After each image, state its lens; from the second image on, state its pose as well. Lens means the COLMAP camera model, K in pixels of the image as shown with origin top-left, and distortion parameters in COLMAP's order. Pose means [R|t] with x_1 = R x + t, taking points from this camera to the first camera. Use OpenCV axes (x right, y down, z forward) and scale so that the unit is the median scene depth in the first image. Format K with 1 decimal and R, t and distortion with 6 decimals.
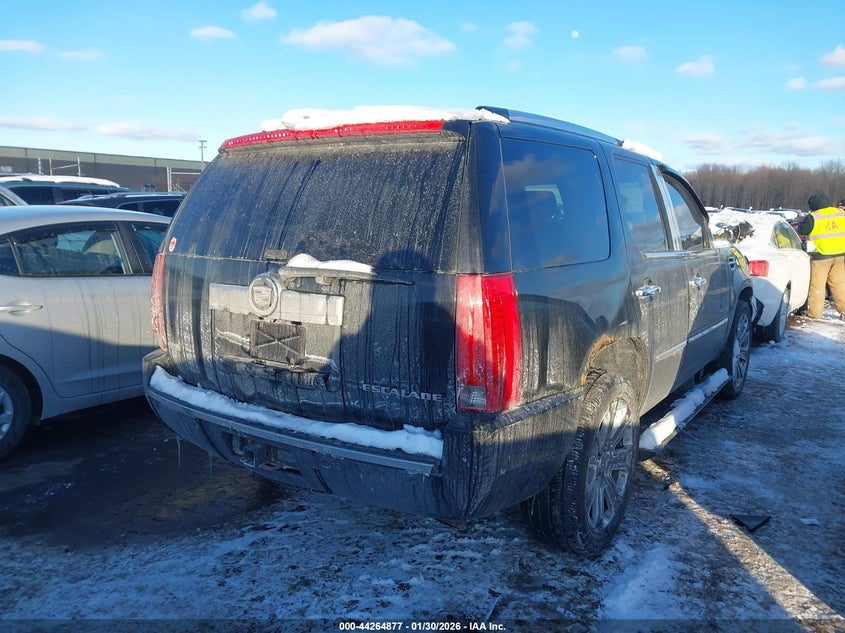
lens RADIAL K [[669.4, 0, 422.5], [0, 669.4, 316.5], [0, 0, 1]] dist [0.006197, 0.001243]
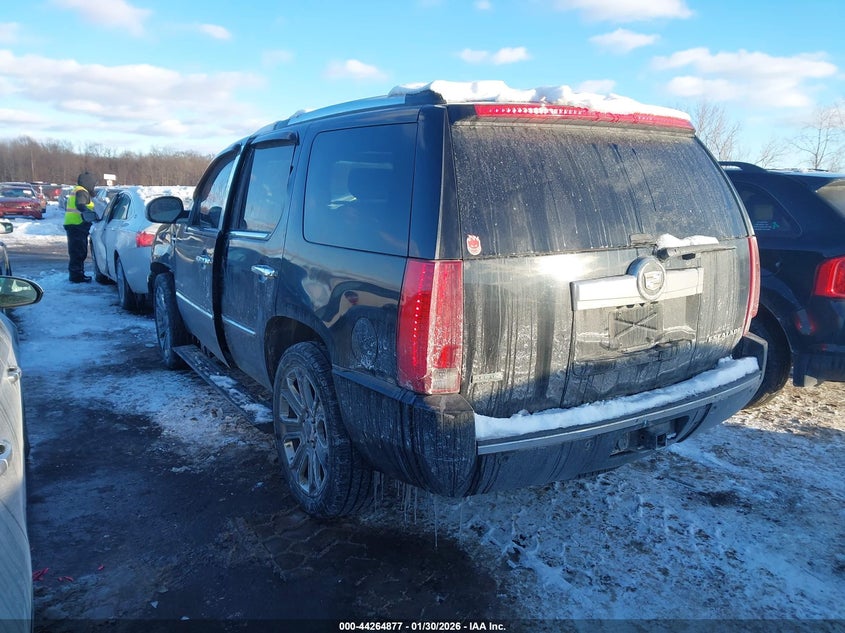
lens RADIAL K [[632.0, 0, 422.4], [0, 632.0, 329.1], [0, 0, 1]] dist [0.004751, 0.001044]
pose [[0.389007, -0.196882, 0.899950, -1.152392], [0.152182, 0.977208, 0.148002, -0.141136], [-0.908578, 0.079383, 0.410103, 0.872314]]
